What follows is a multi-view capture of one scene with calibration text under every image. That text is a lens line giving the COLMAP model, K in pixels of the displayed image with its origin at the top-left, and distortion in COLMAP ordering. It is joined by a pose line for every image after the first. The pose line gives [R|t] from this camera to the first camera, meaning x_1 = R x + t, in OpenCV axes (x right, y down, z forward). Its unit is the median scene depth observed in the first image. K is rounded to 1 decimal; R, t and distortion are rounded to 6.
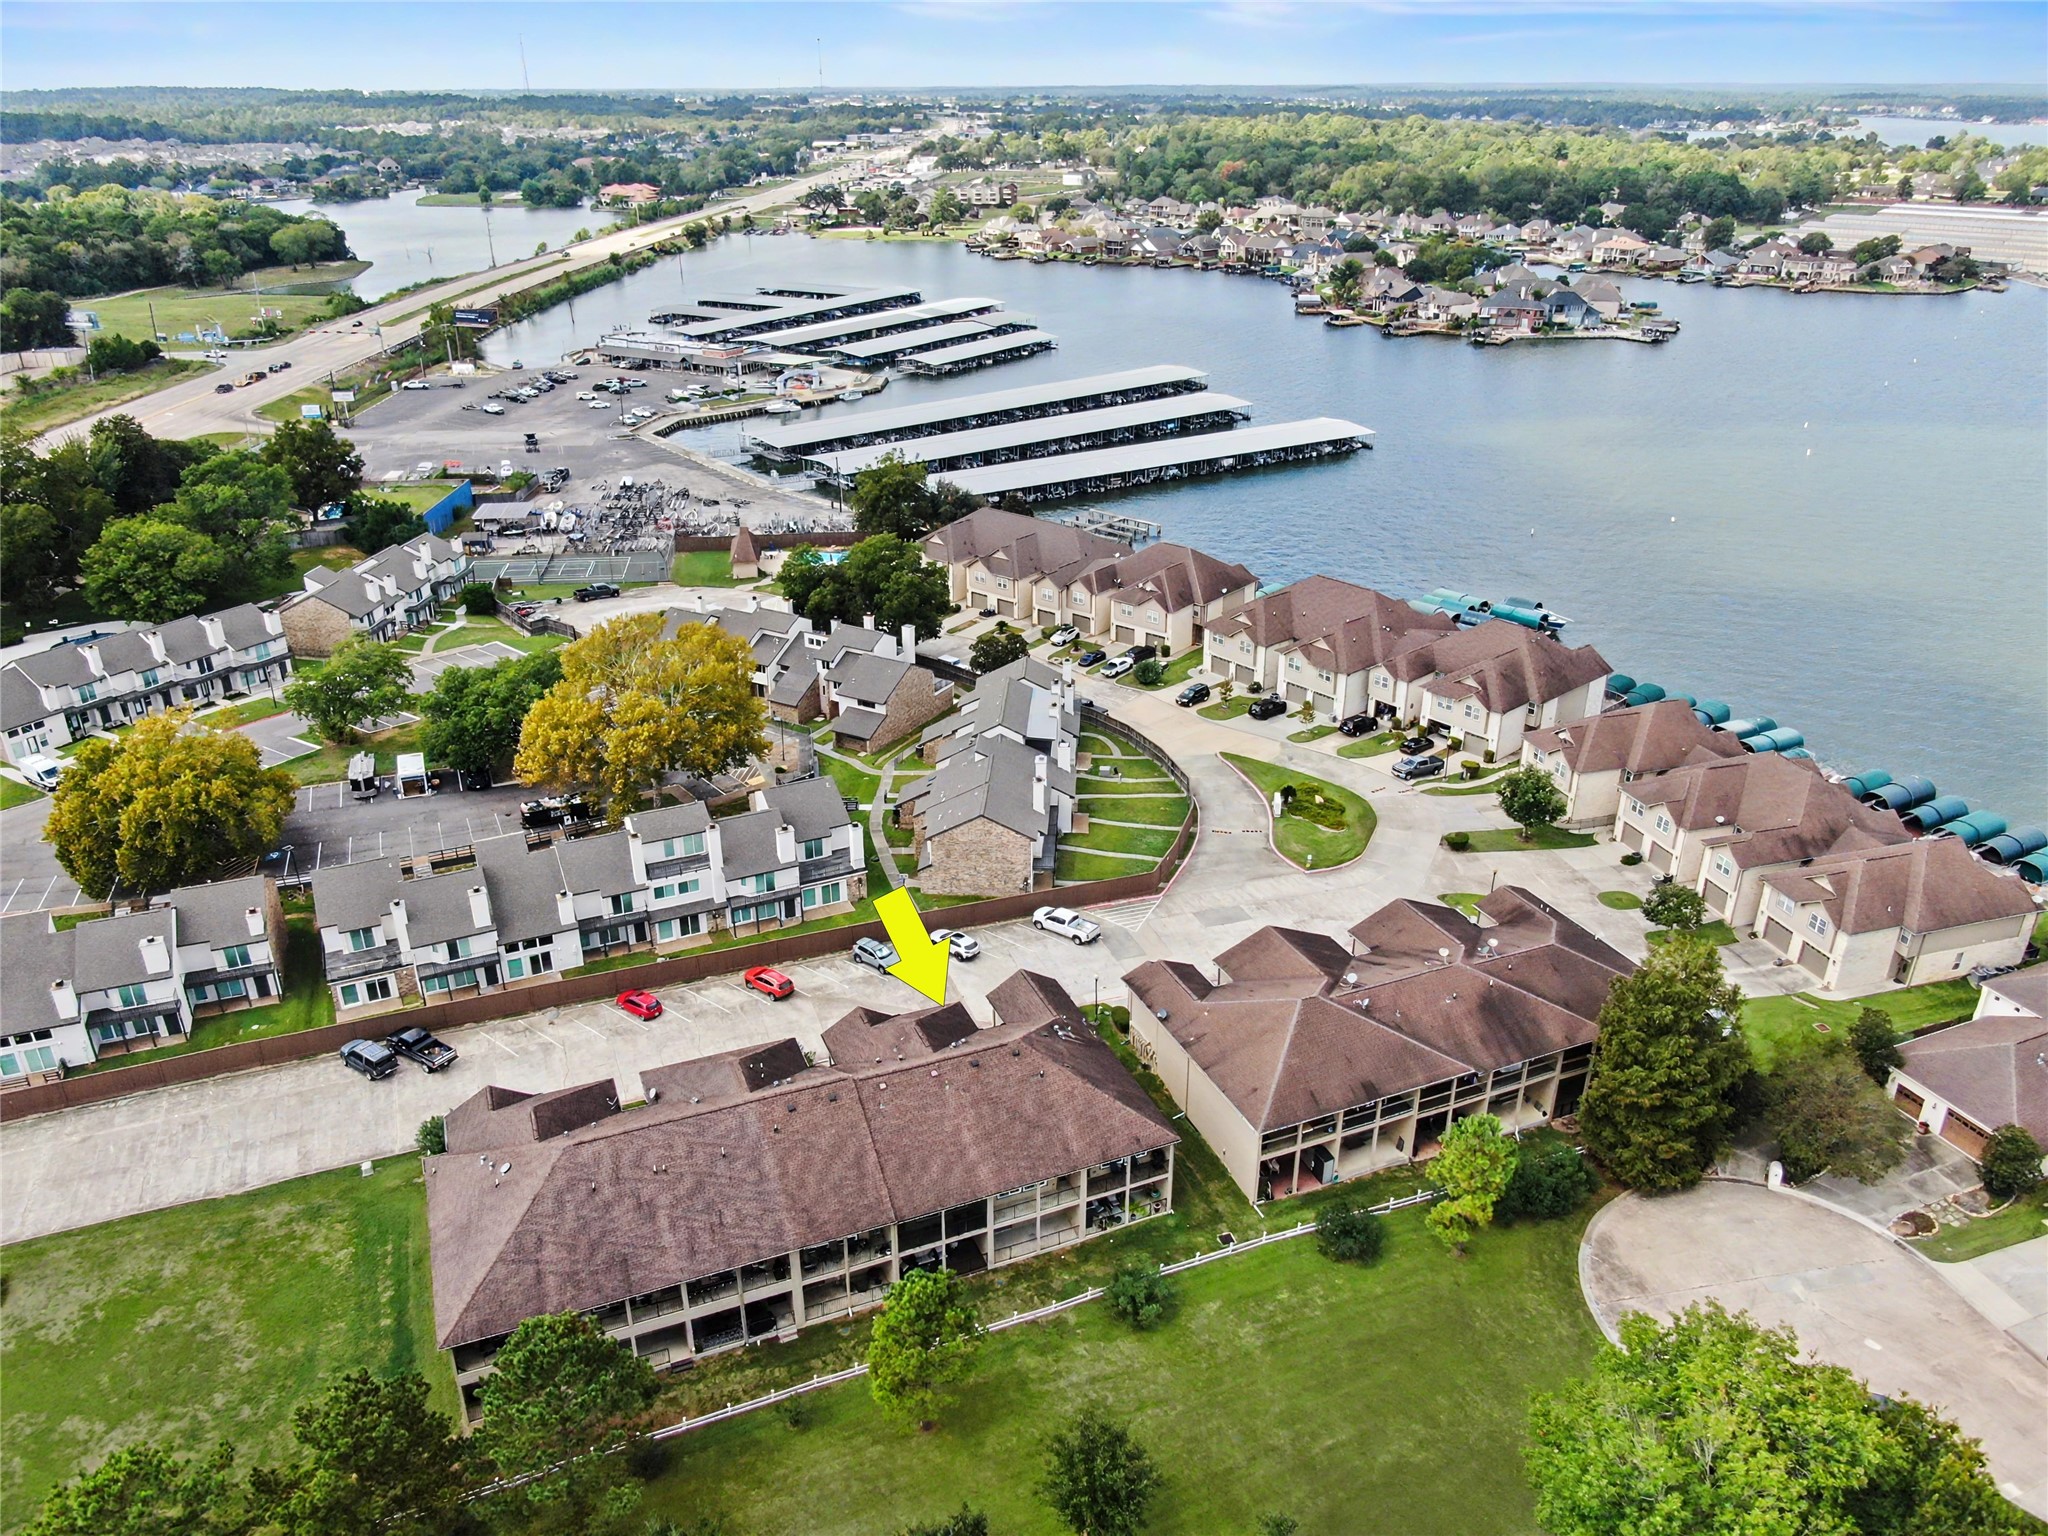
lens RADIAL K [[1474.7, 0, 1024.0], [0, 1474.7, 765.3], [0, 0, 1]] dist [-0.014619, 0.001799]
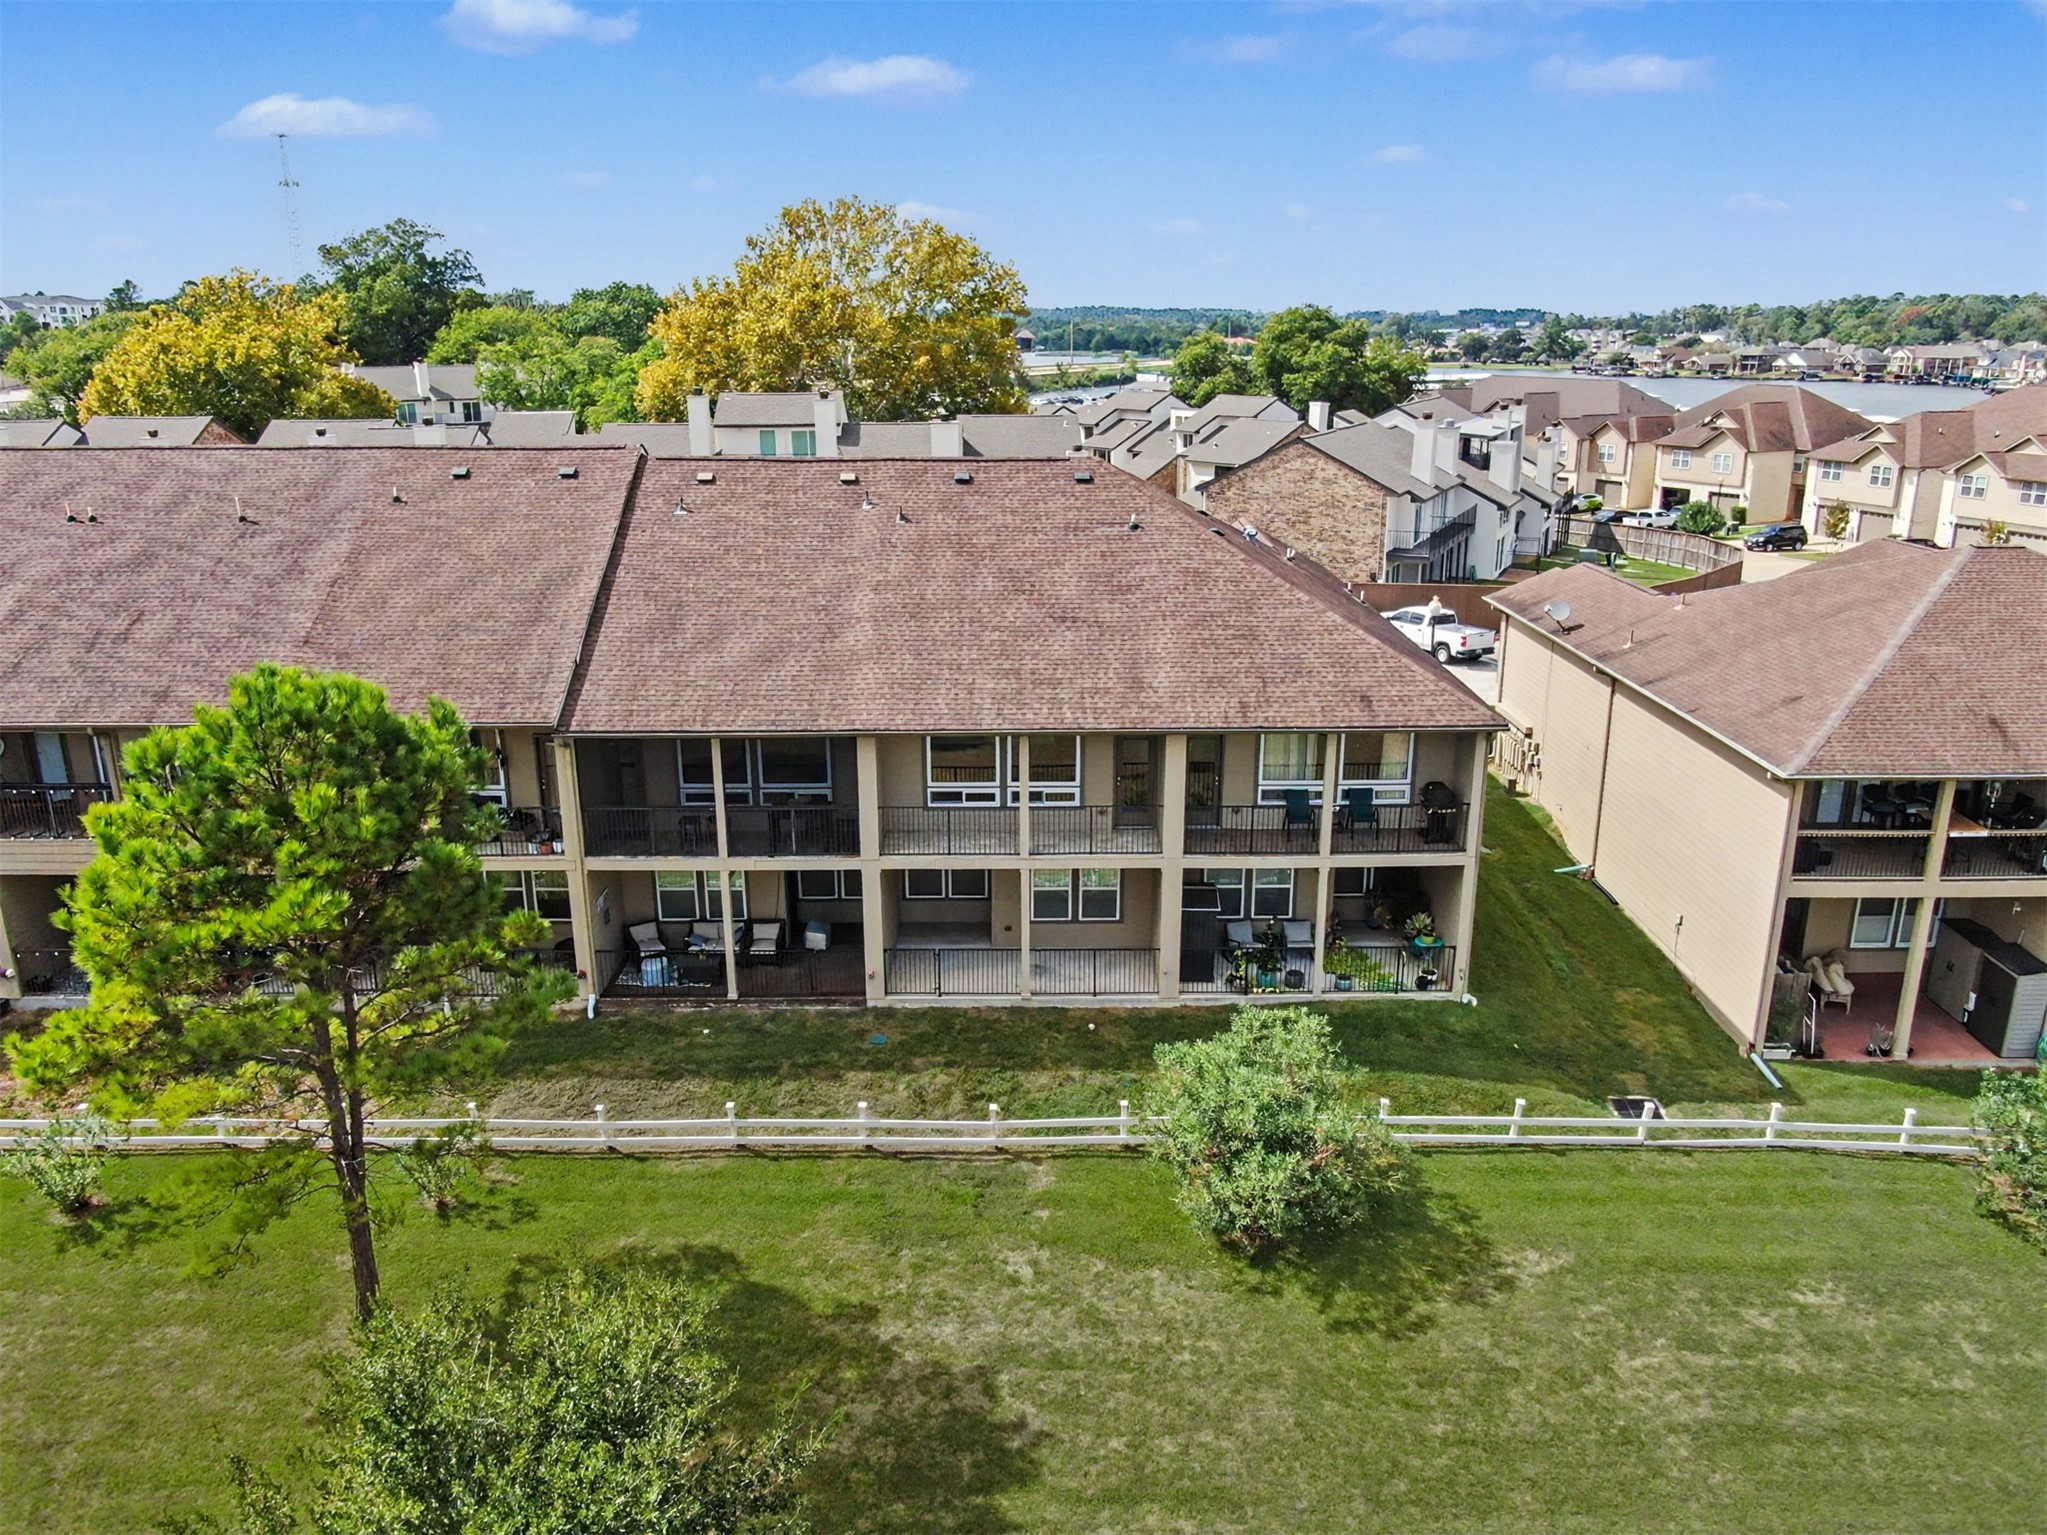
lens RADIAL K [[1474.0, 0, 1023.5], [0, 1474.0, 764.8], [0, 0, 1]] dist [-0.014619, 0.001799]
pose [[0.920062, 0.109608, -0.376127, 0.070457], [-0.162422, 0.980389, -0.111610, 0.169675], [0.356518, 0.163780, 0.919821, 0.365105]]
